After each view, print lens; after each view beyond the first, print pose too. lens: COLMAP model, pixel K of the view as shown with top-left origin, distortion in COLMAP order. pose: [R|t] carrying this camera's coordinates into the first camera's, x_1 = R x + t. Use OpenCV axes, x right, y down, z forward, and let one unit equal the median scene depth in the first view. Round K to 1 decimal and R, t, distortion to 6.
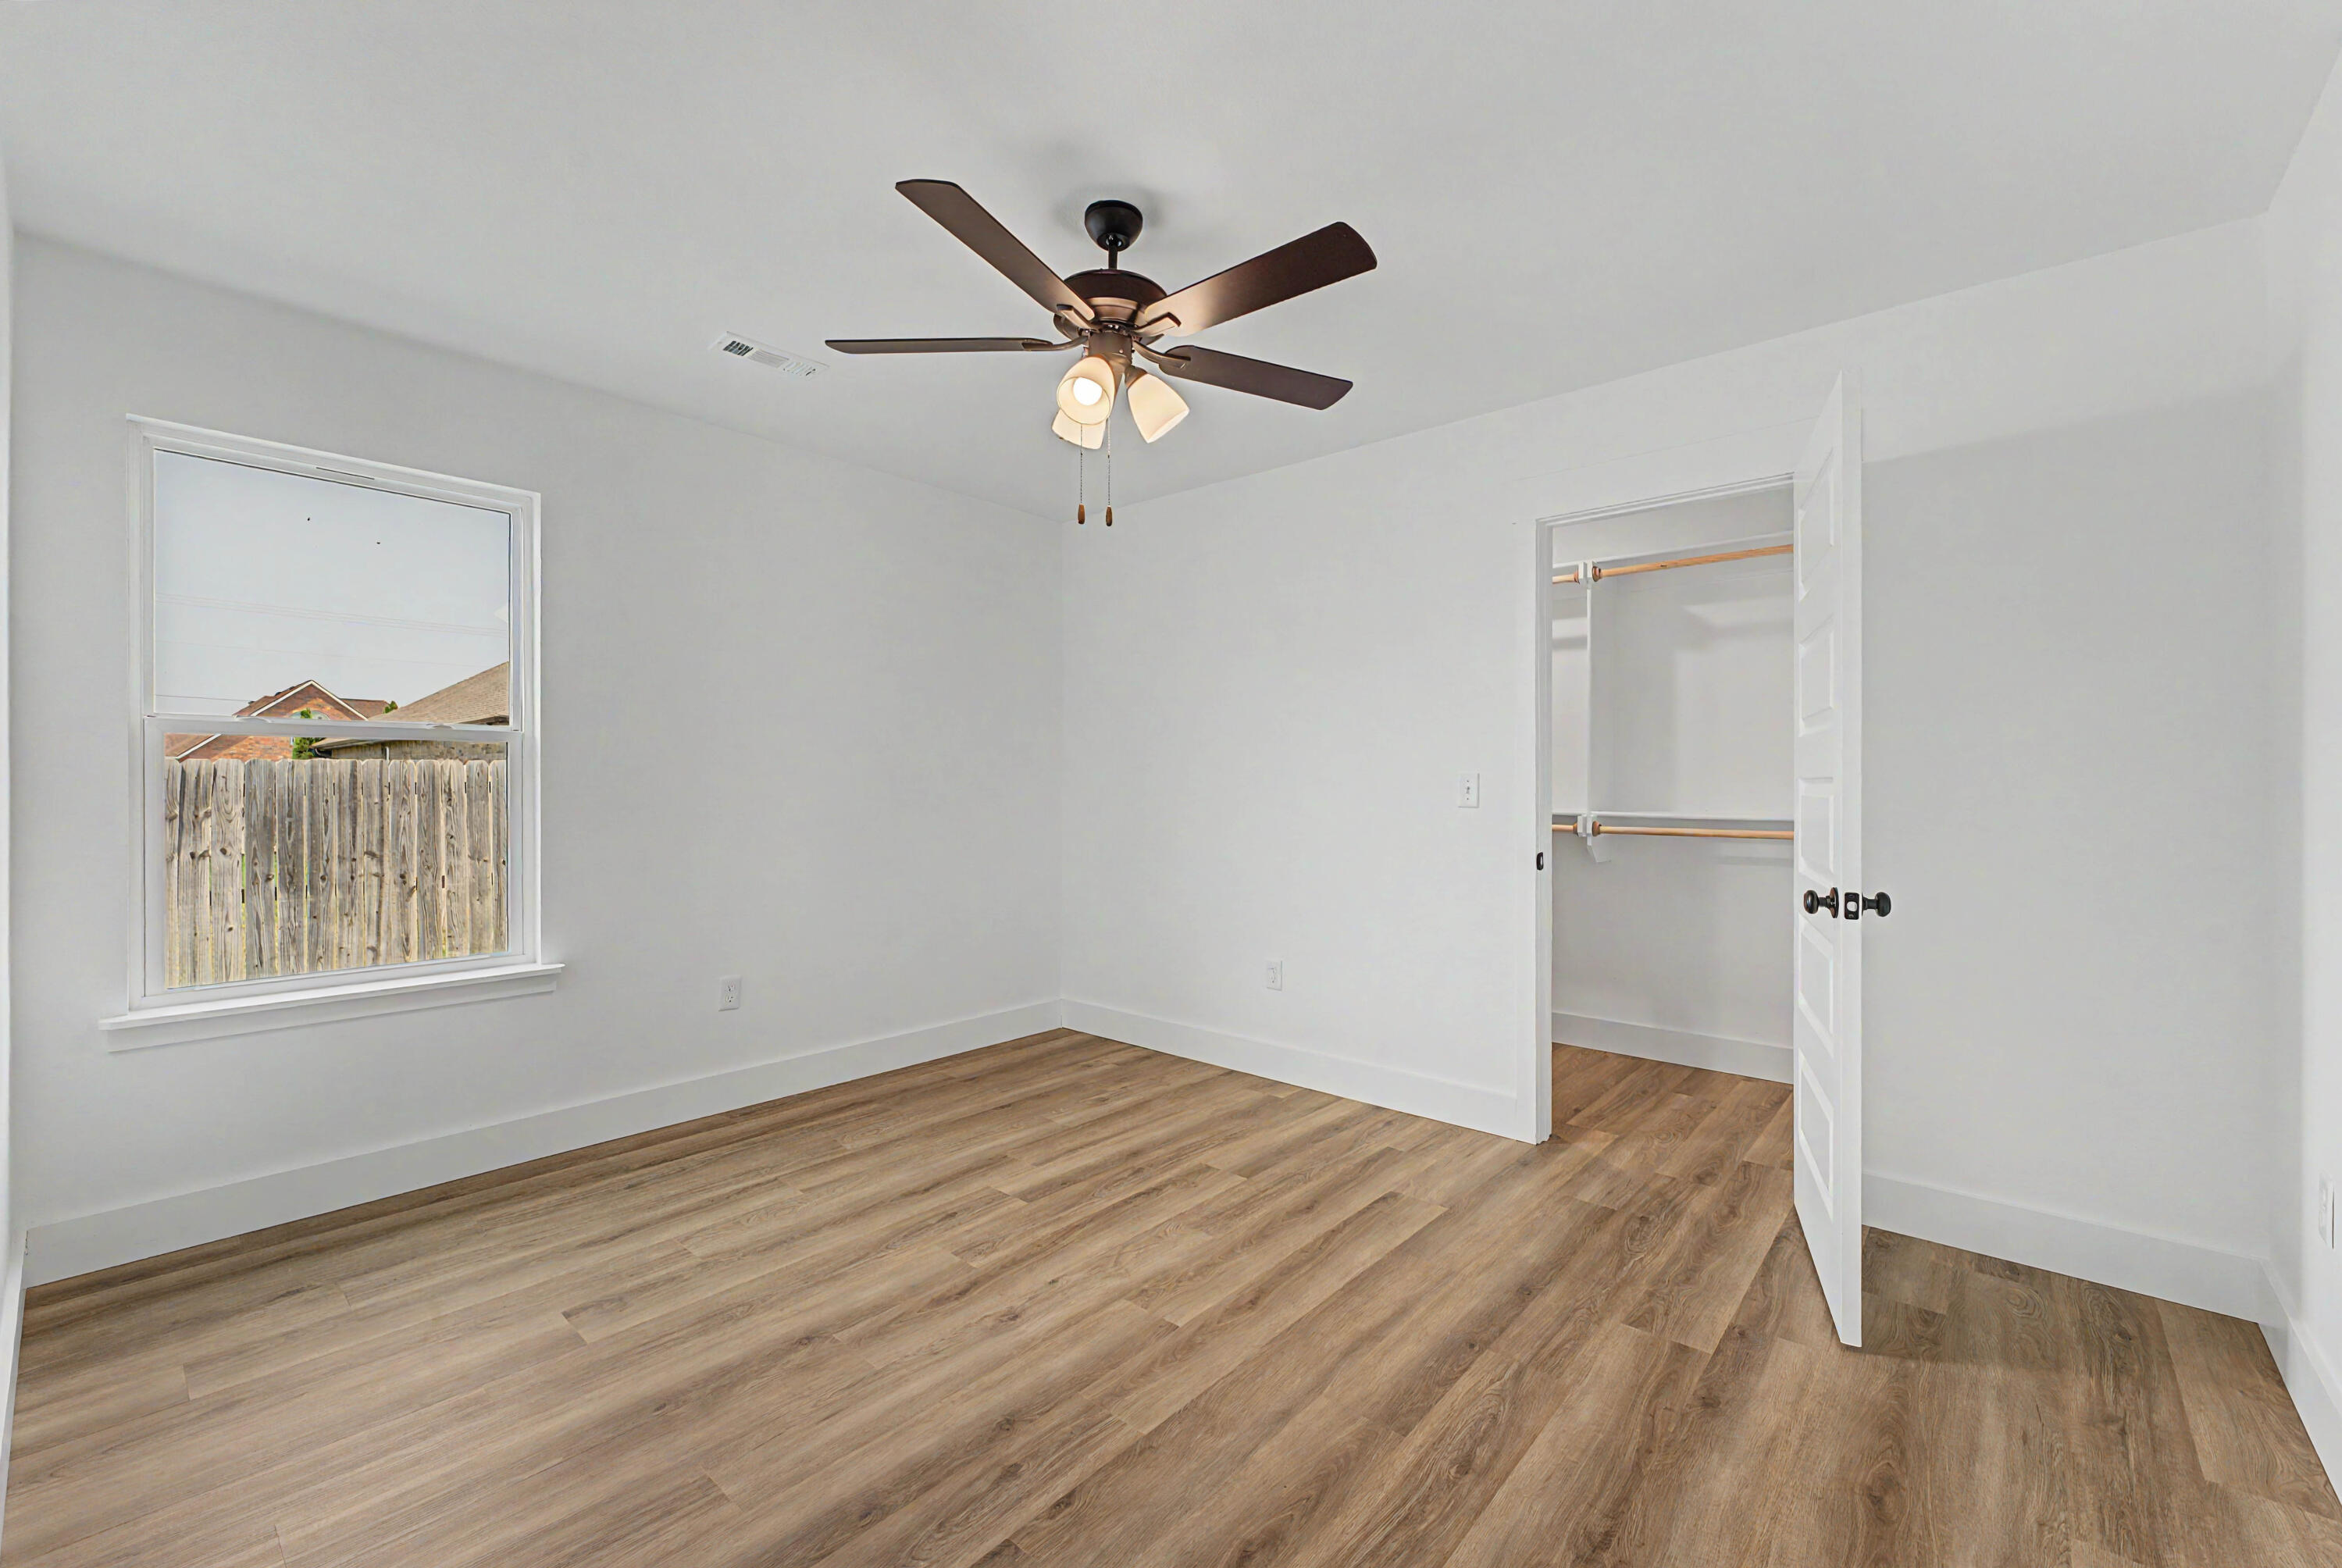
lens RADIAL K [[952.6, 0, 1171.0], [0, 952.6, 784.0], [0, 0, 1]] dist [0.002309, 0.000264]
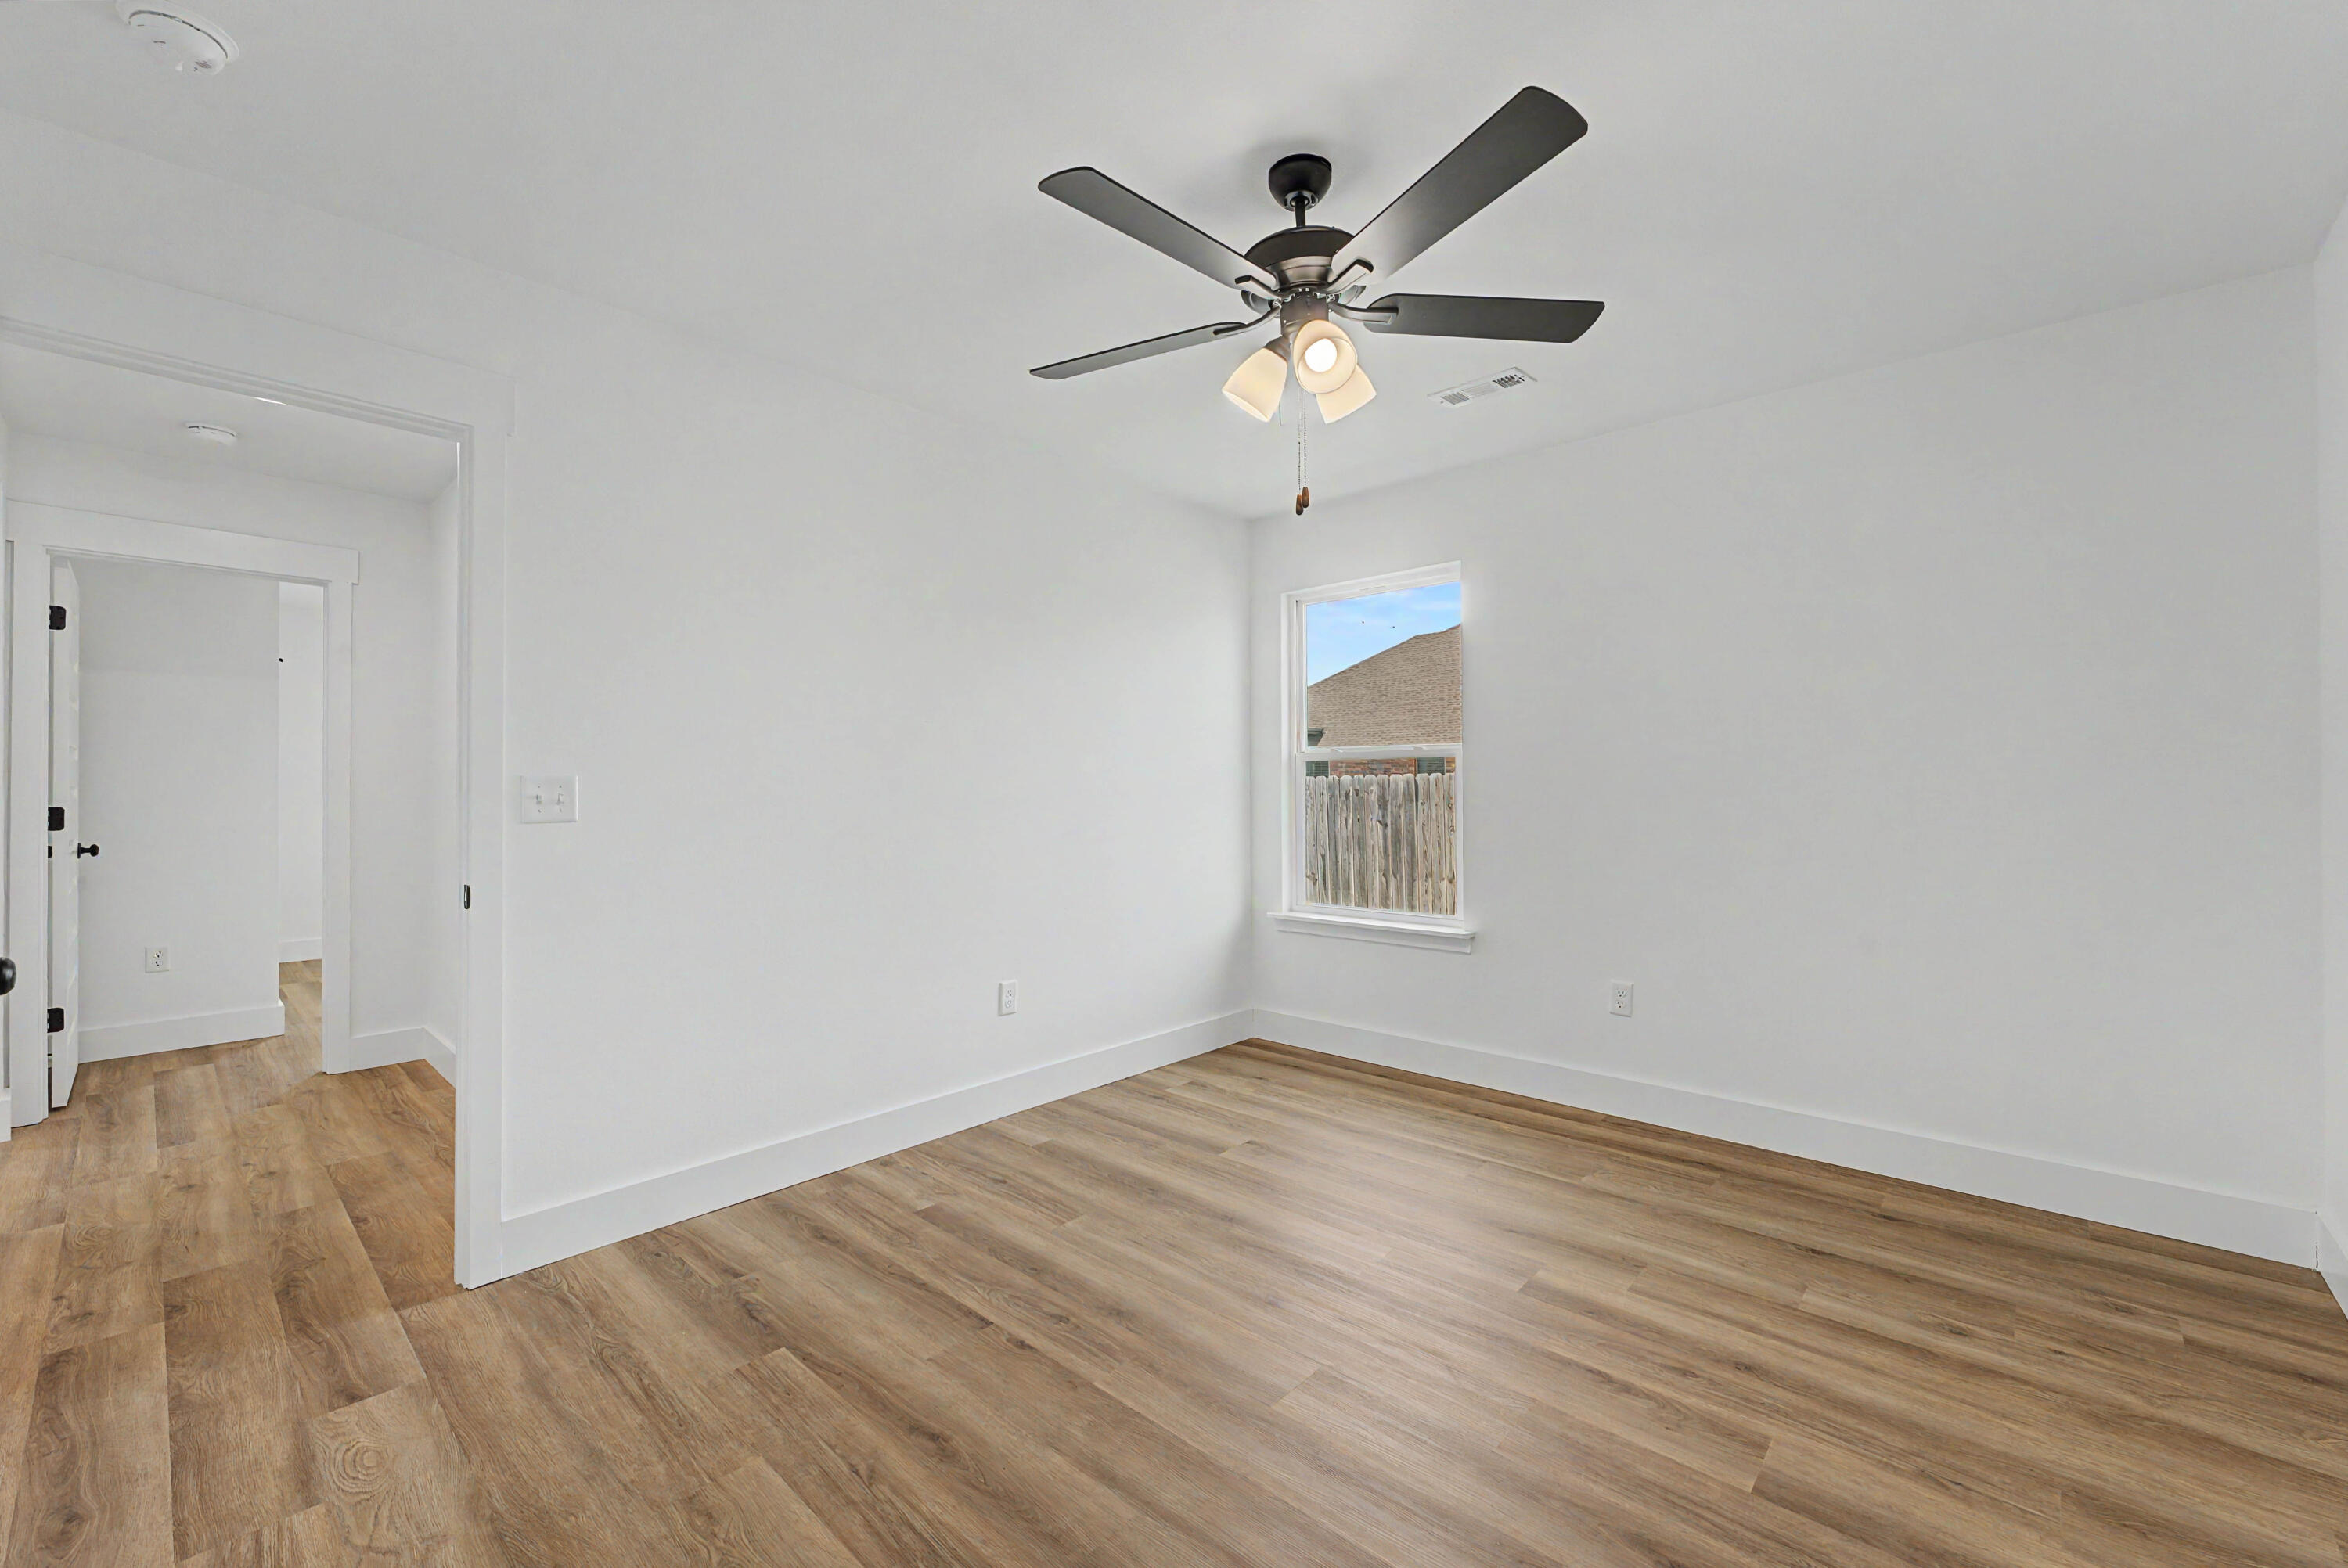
lens RADIAL K [[958.7, 0, 1178.2], [0, 958.7, 788.2], [0, 0, 1]] dist [-0.000521, 0.000123]
pose [[-0.022899, -0.003939, -0.999730, 0.635517], [0.006980, 0.999967, -0.004100, 0.004148], [0.999713, -0.007072, -0.022871, 0.670507]]
